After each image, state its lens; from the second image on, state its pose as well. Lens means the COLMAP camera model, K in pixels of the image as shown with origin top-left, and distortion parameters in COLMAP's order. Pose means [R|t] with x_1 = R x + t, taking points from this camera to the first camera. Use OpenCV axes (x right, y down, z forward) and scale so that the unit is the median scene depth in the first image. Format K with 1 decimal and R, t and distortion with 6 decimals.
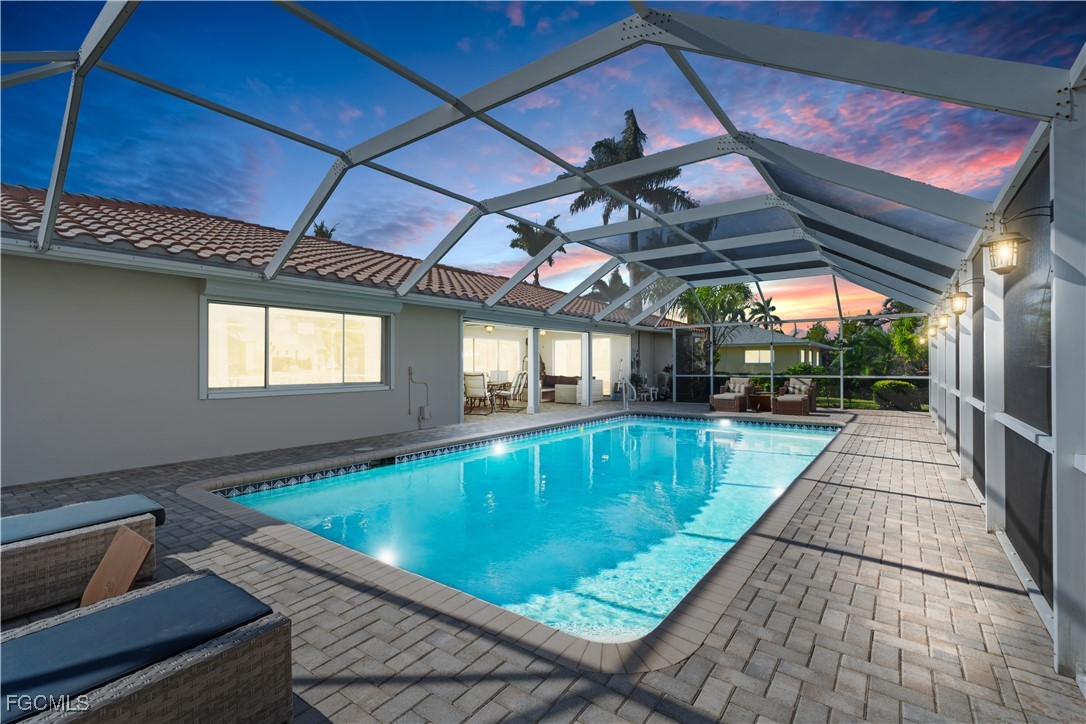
lens RADIAL K [[484.1, 0, 538.7], [0, 484.1, 363.0], [0, 0, 1]] dist [-0.003775, 0.000193]
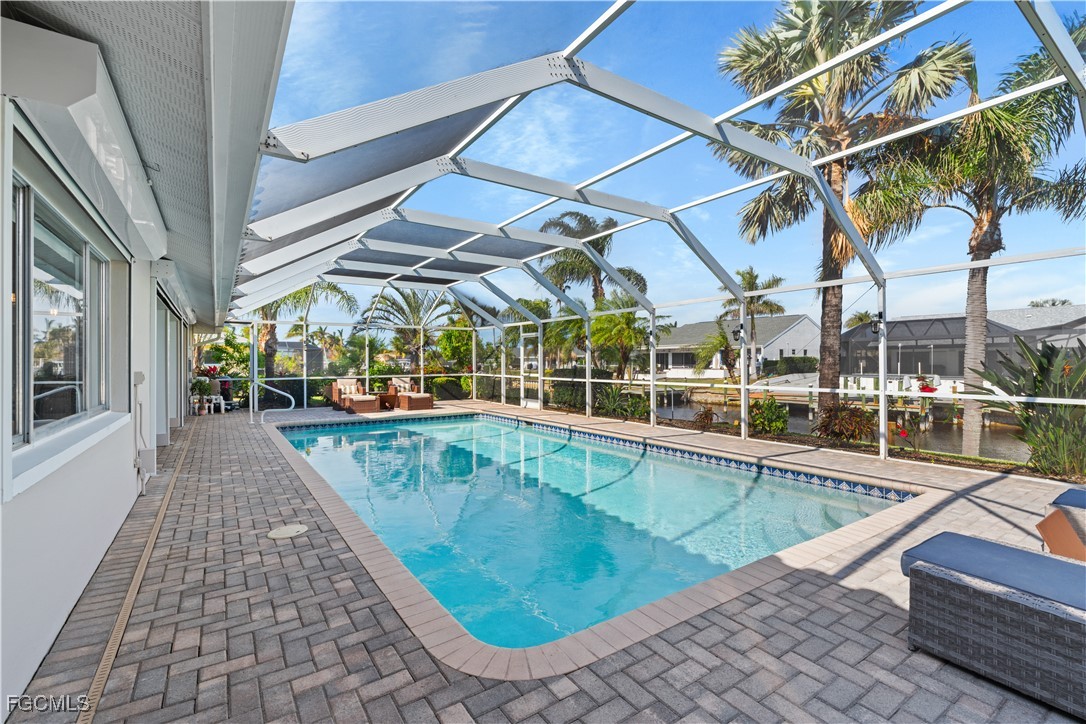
lens RADIAL K [[484.1, 0, 538.7], [0, 484.1, 363.0], [0, 0, 1]] dist [-0.003775, 0.000193]
pose [[0.335953, 0.002040, 0.941877, -1.081634], [-0.000438, 0.999998, -0.002010, -0.002197], [-0.941879, 0.000262, 0.335953, 0.820165]]
